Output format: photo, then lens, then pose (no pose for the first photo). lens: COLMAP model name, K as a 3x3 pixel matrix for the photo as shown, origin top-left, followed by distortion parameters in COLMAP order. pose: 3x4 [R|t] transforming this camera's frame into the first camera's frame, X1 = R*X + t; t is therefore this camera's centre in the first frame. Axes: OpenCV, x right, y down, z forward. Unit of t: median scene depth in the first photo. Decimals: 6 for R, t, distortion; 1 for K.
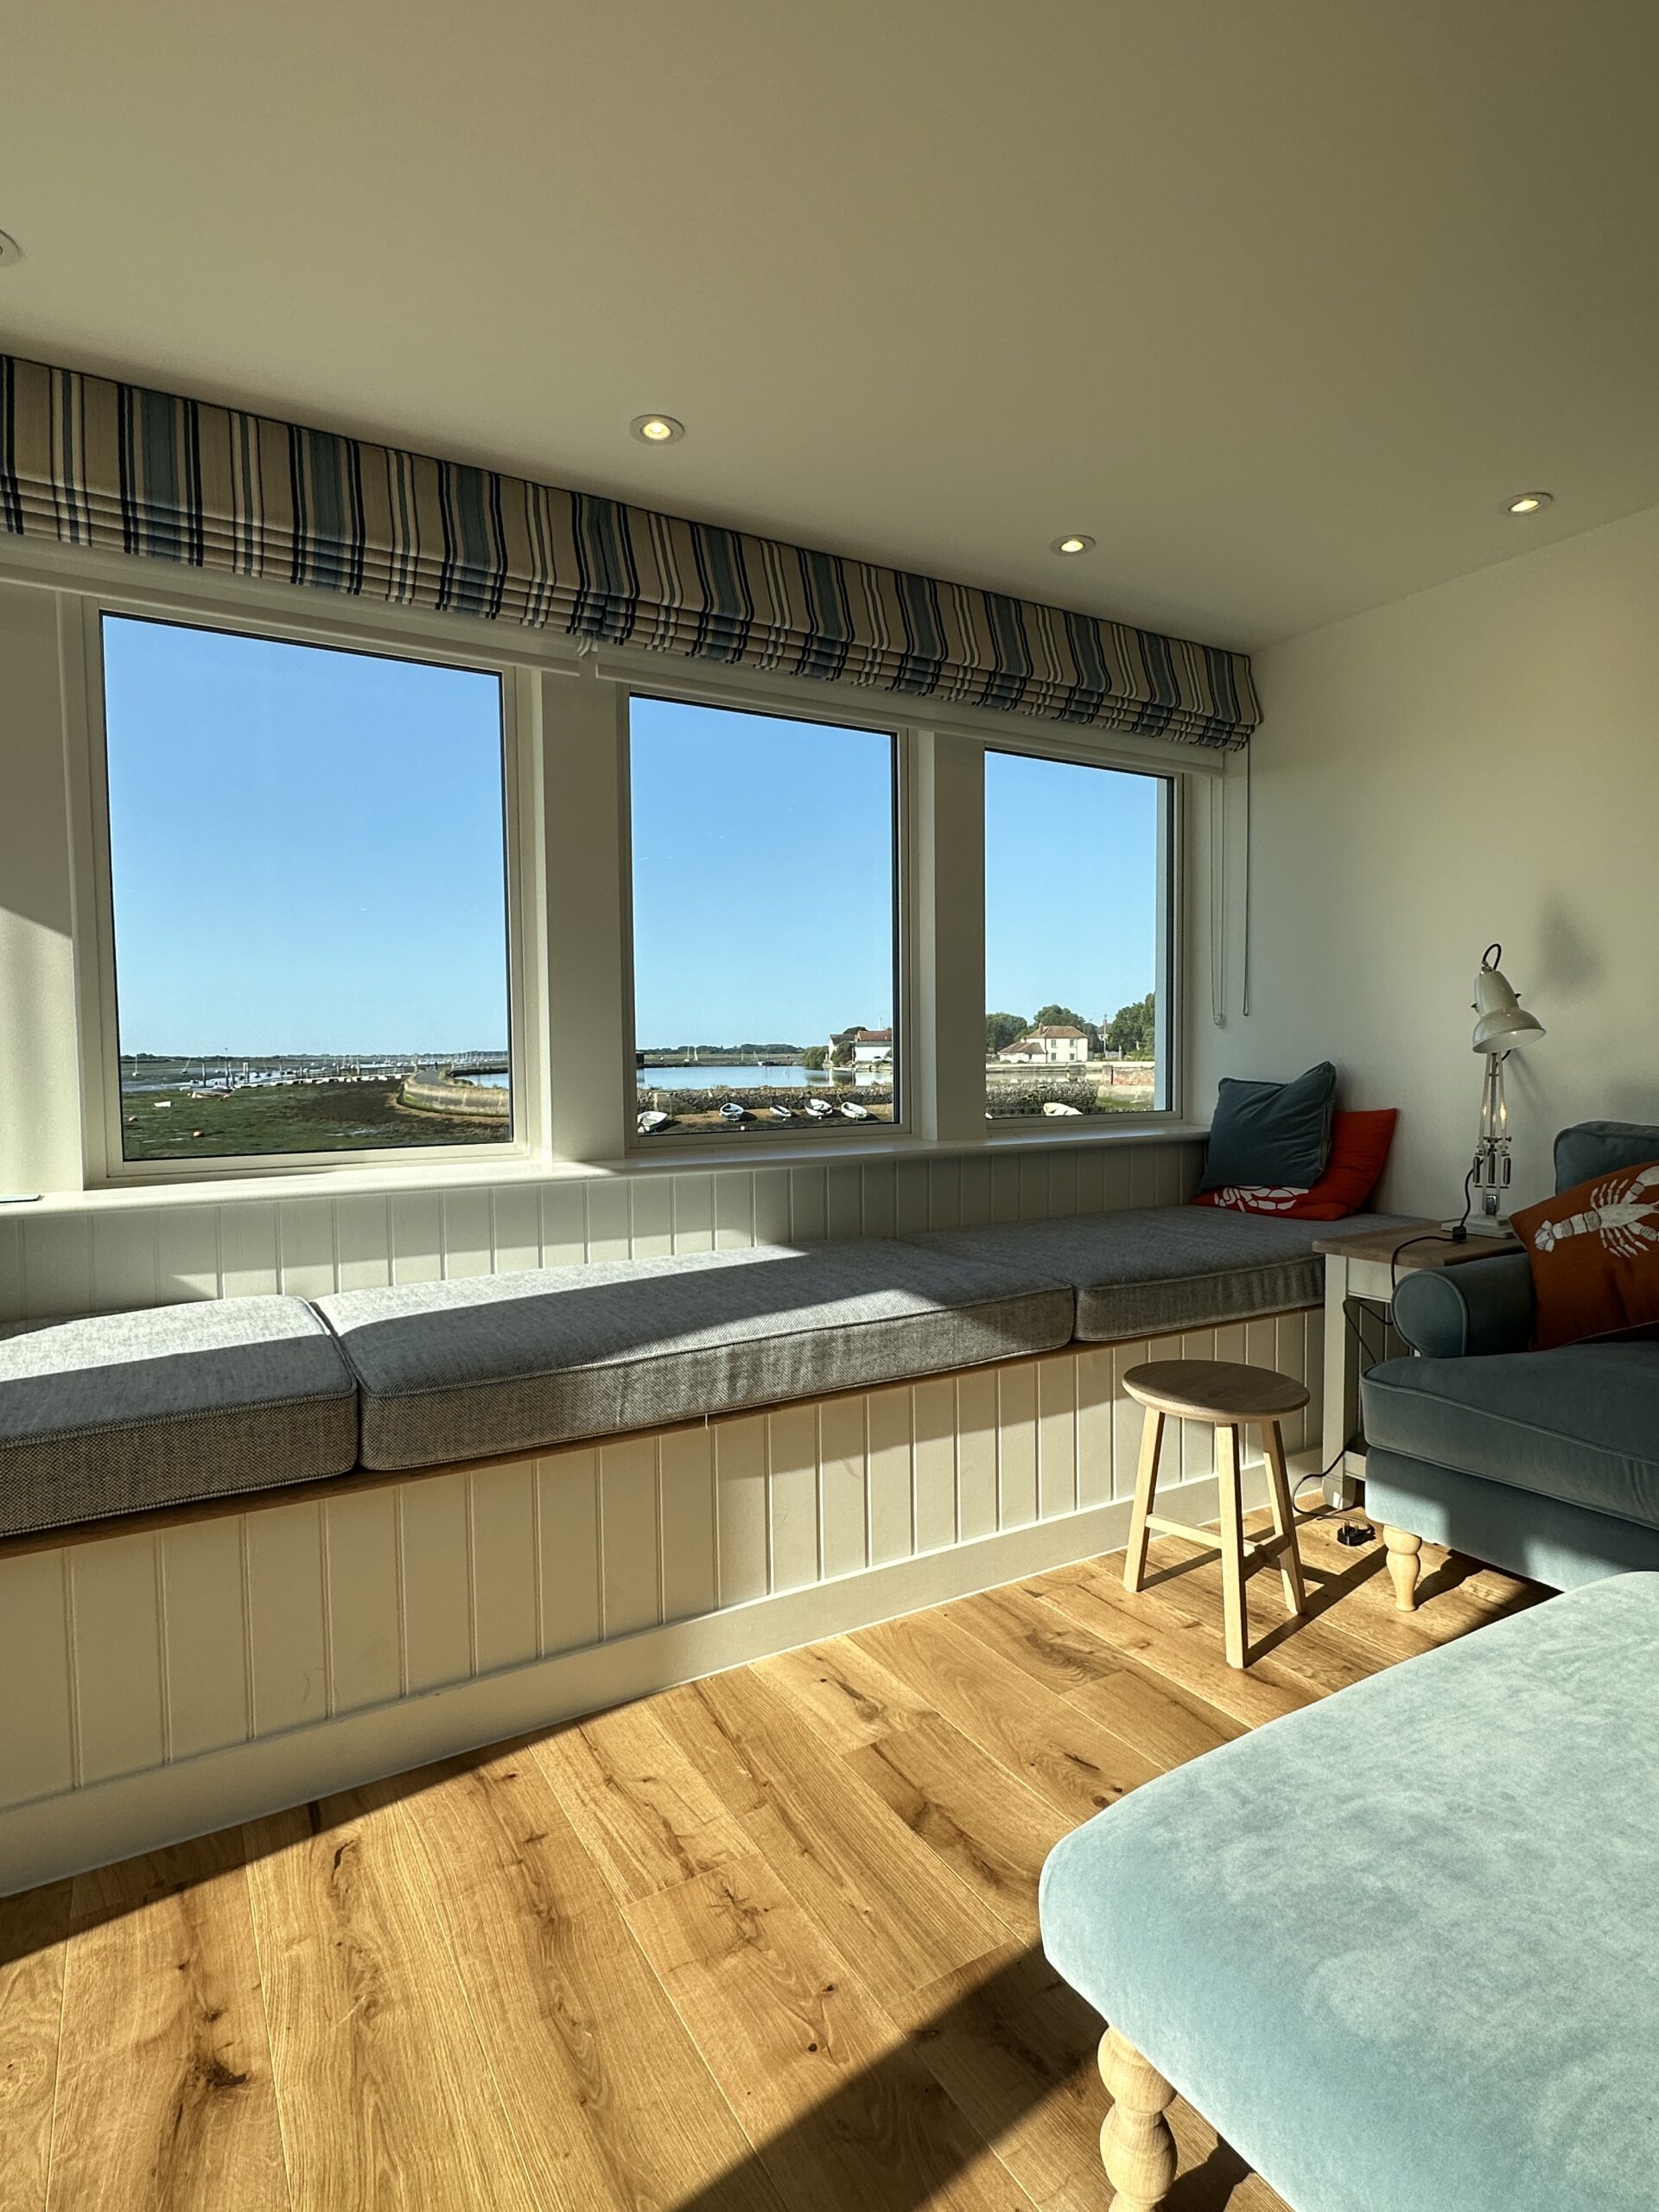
lens RADIAL K [[1149.8, 0, 829.5], [0, 1149.8, 1106.0], [0, 0, 1]] dist [-0.001506, -0.000390]
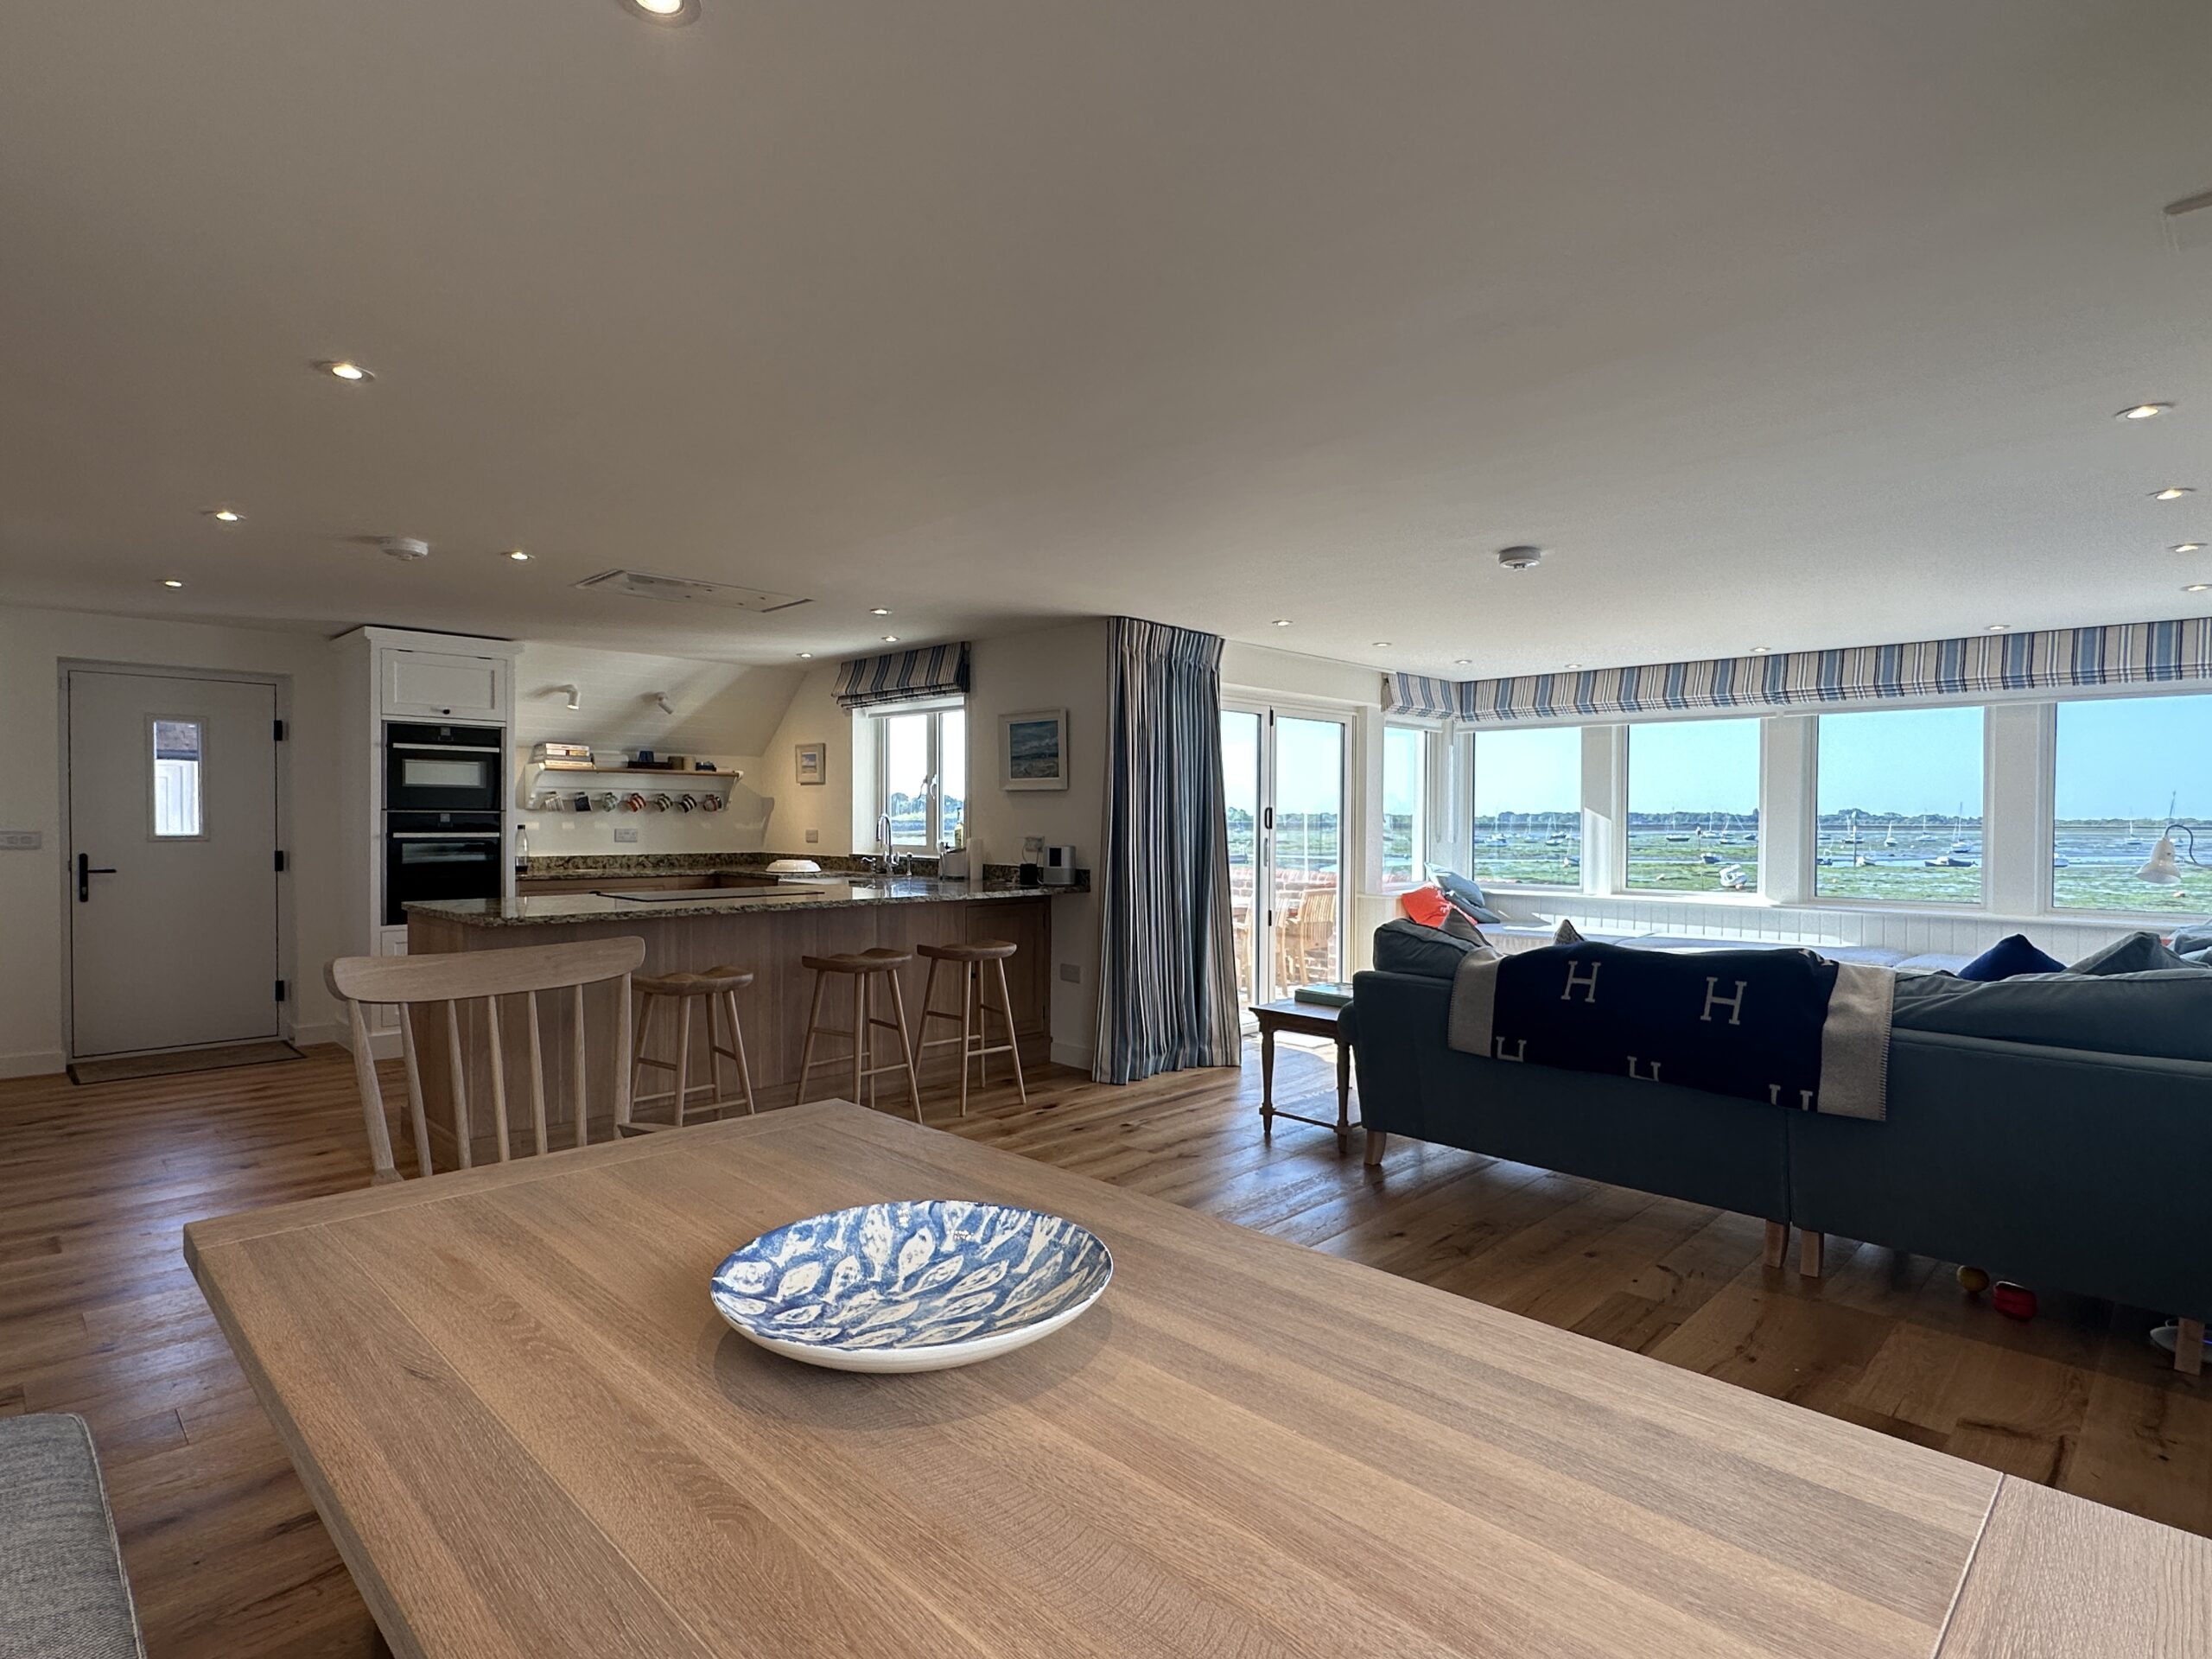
lens RADIAL K [[1149.8, 0, 1106.0], [0, 1149.8, 829.5], [0, 0, 1]] dist [-0.001506, -0.000390]
pose [[0.246232, 0.021311, -0.968977, 1.511538], [-0.053903, 0.998512, 0.008263, -0.044010], [0.967711, 0.050196, 0.247014, -0.866423]]
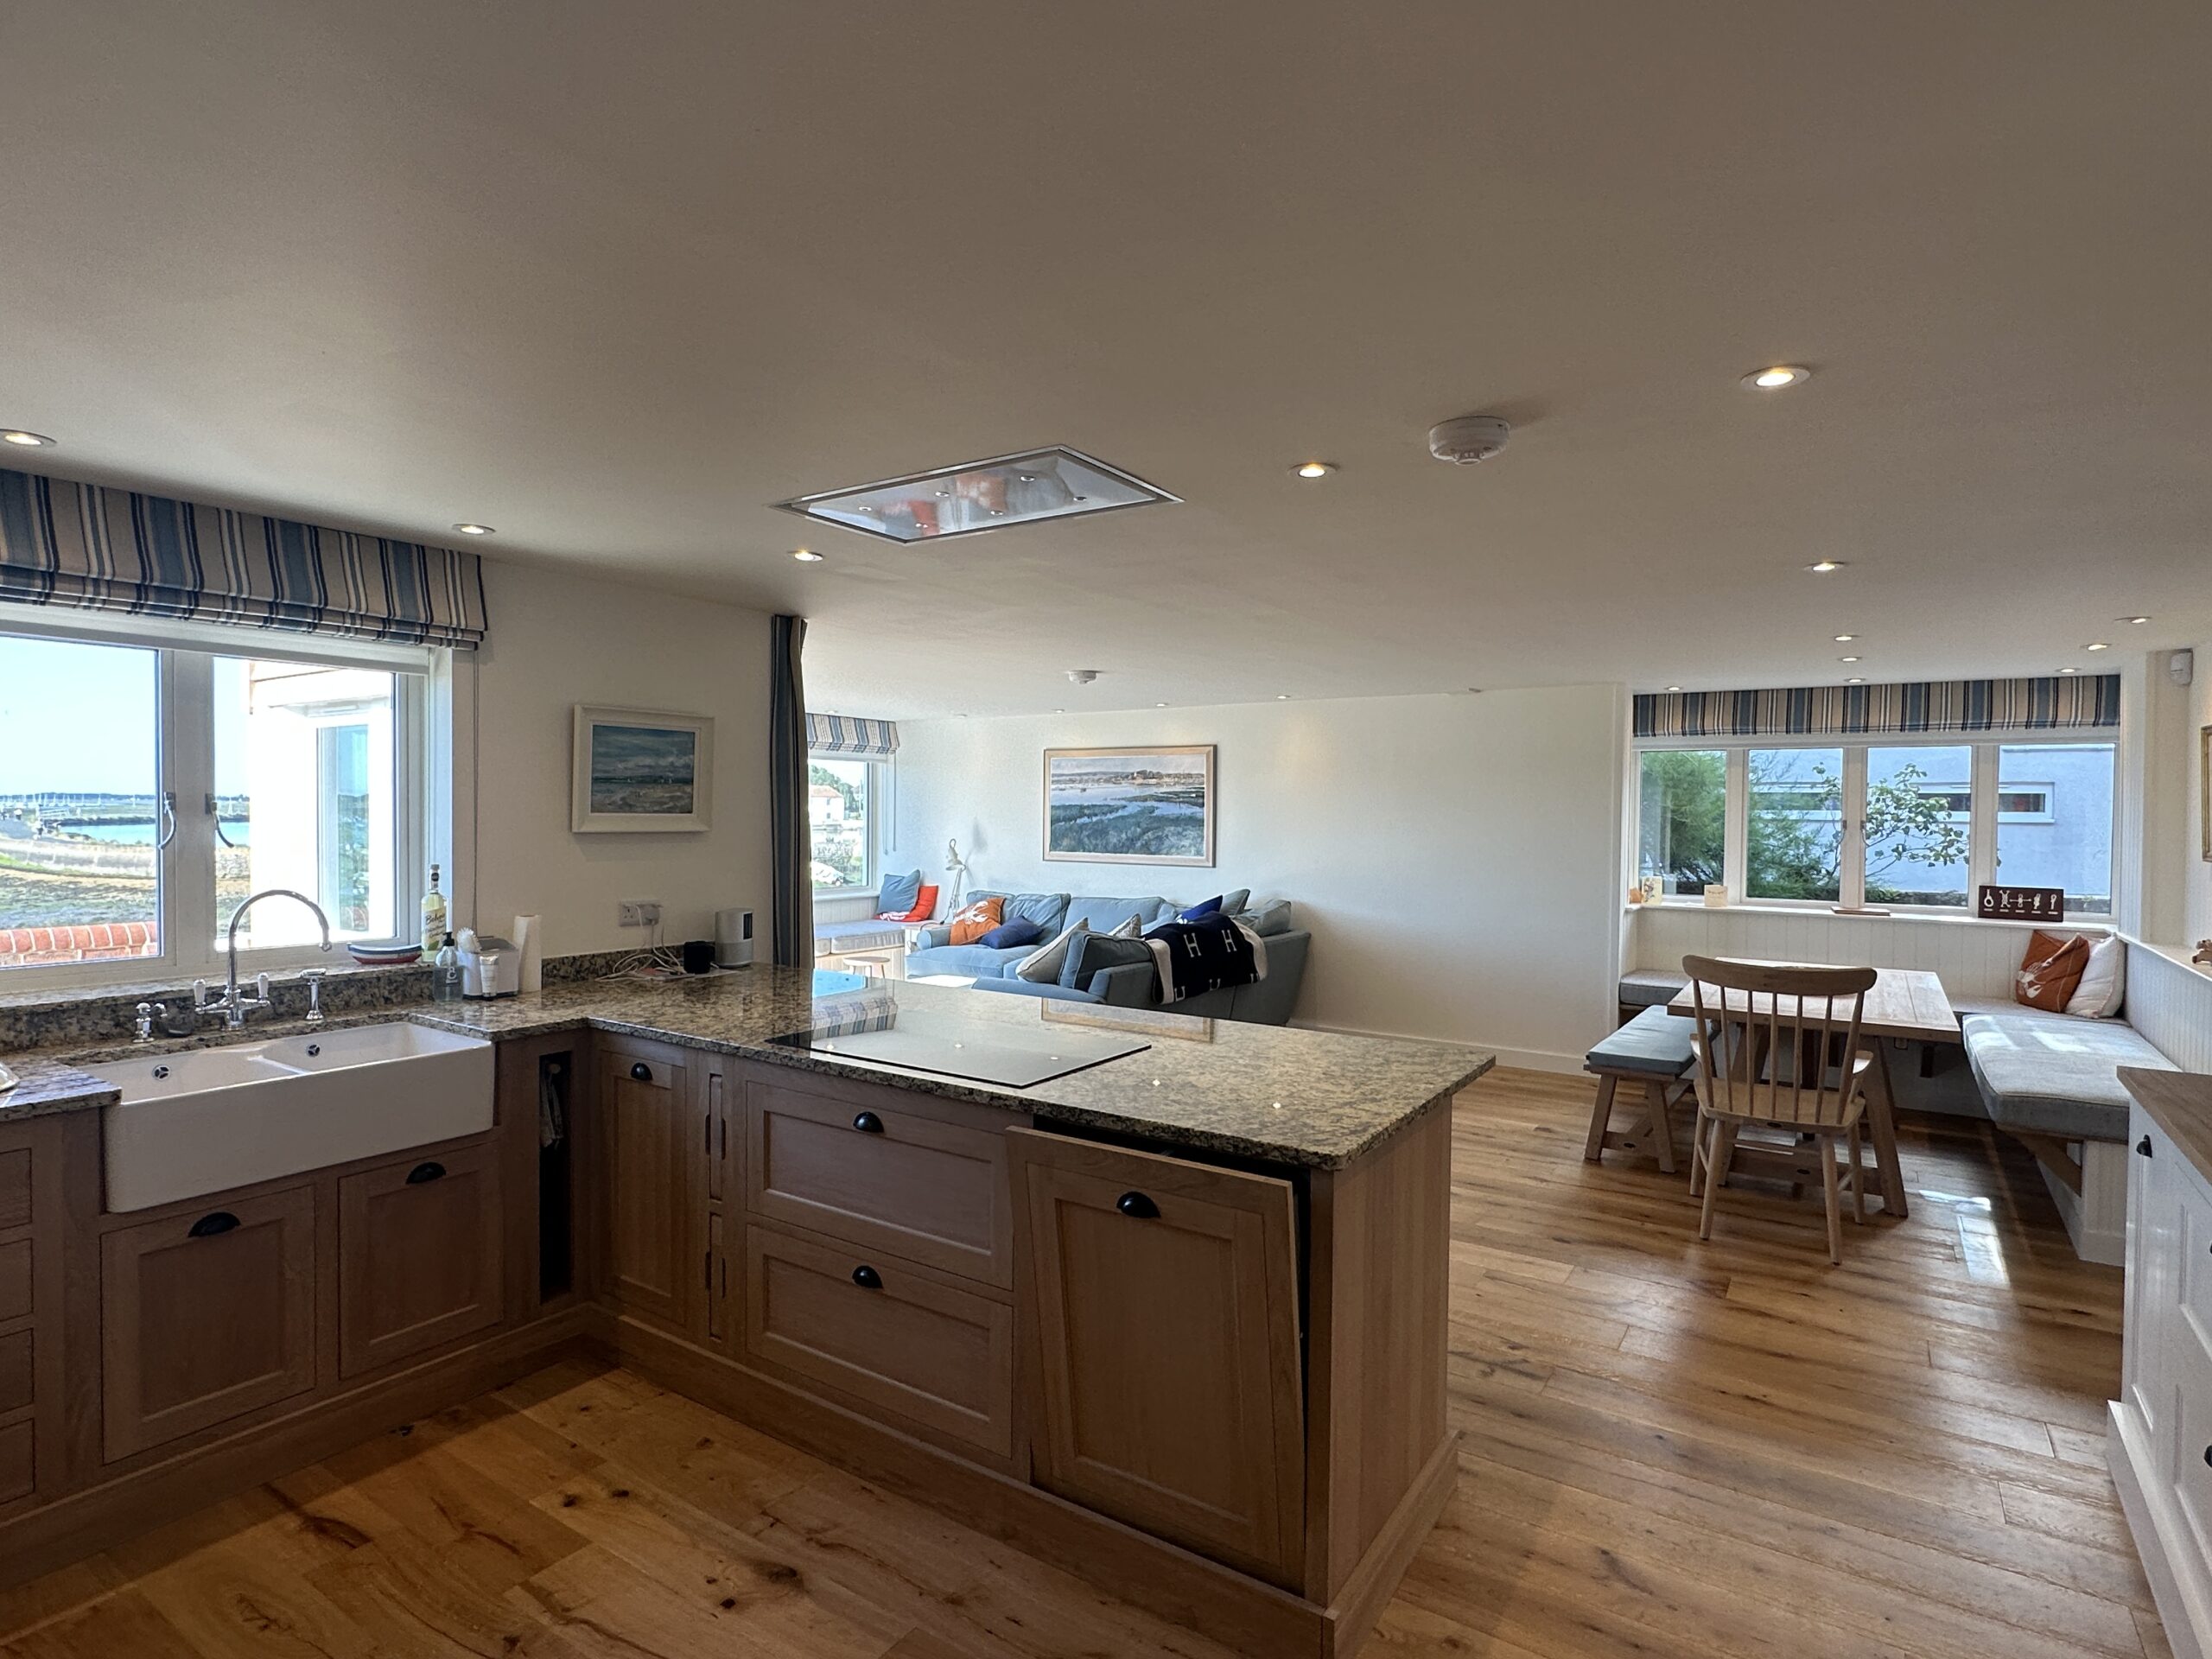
lens RADIAL K [[1149.8, 0, 1106.0], [0, 1149.8, 829.5], [0, 0, 1]] dist [-0.001506, -0.000390]
pose [[0.902579, 0.011876, 0.430361, -0.391037], [0.000681, 0.999579, -0.029012, -0.052914], [-0.430524, 0.026479, 0.902191, -1.827101]]
